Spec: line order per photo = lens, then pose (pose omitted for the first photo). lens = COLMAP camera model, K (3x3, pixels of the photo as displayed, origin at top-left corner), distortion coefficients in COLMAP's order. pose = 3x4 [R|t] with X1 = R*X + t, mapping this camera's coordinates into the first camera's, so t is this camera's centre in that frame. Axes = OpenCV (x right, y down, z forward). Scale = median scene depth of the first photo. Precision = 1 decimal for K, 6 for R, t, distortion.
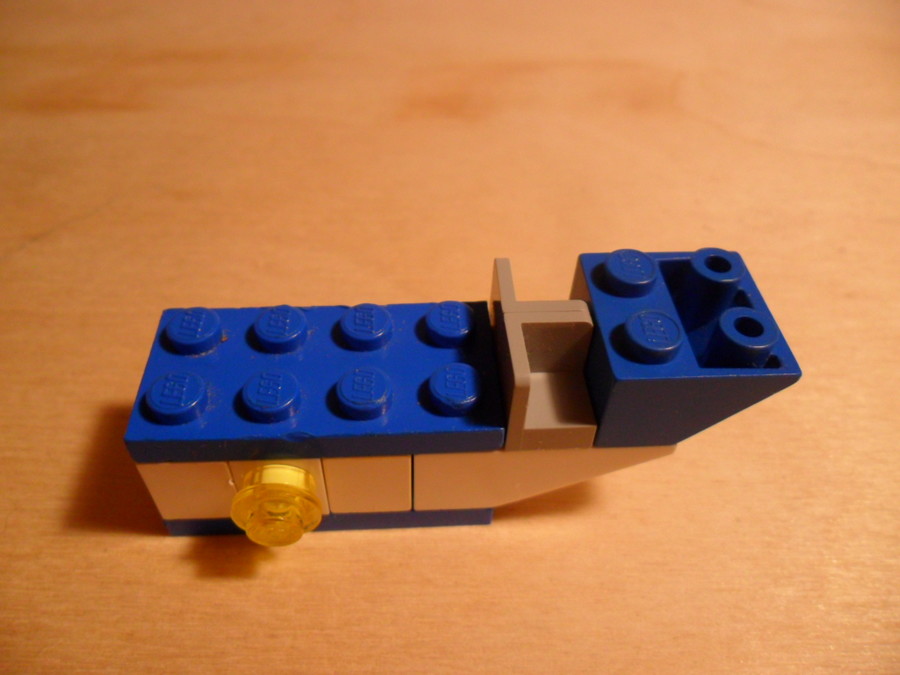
lens RADIAL K [[710.6, 0, 452.5], [0, 710.6, 338.6], [0, 0, 1]] dist [-0.029619, 0.005122]
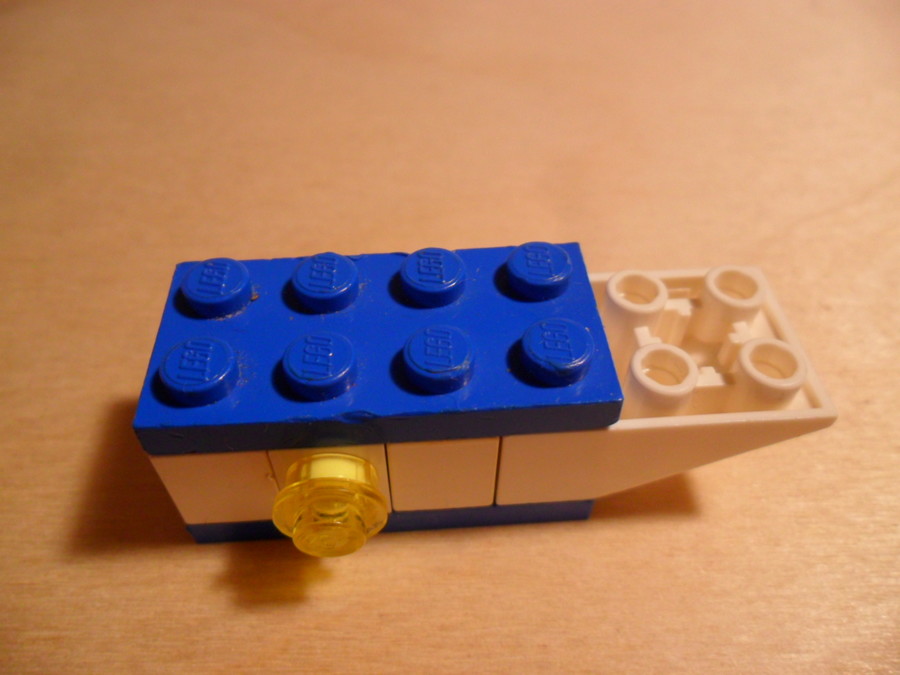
lens RADIAL K [[710.6, 0, 450.9], [0, 710.6, 337.9], [0, 0, 1]] dist [-0.029619, 0.005122]
pose [[0.999487, -0.027894, -0.015728, -0.096879], [0.028276, 0.999297, 0.024613, 0.034855], [0.015031, -0.025045, 0.999573, 0.221514]]
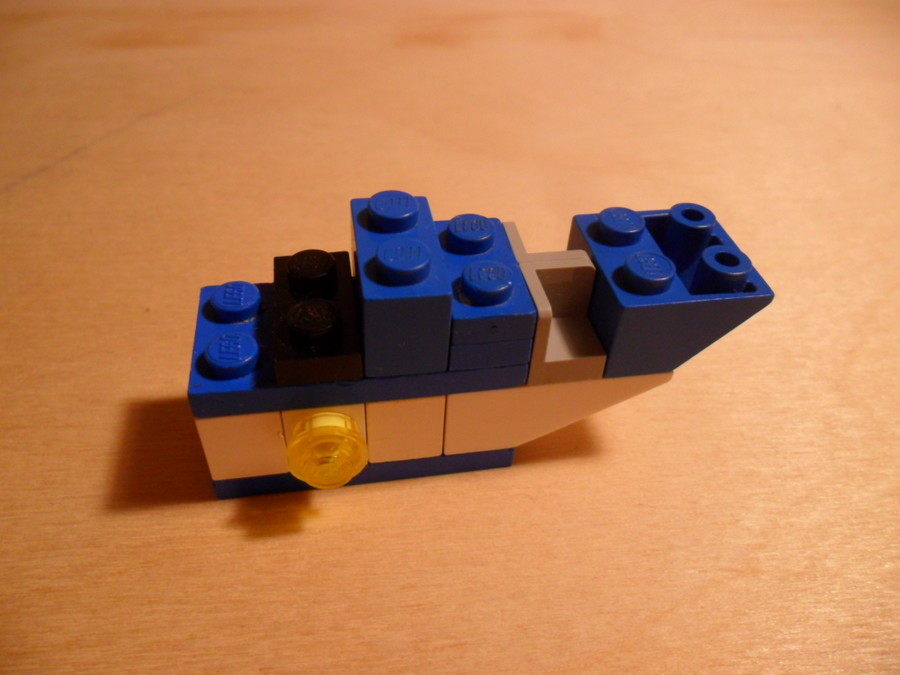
lens RADIAL K [[710.6, 0, 454.0], [0, 710.6, 337.2], [0, 0, 1]] dist [-0.029619, 0.005122]
pose [[0.993544, -0.067339, 0.091302, -0.140650], [0.073417, 0.995185, -0.064937, 0.146149], [-0.086489, 0.071220, 0.993704, -0.116967]]
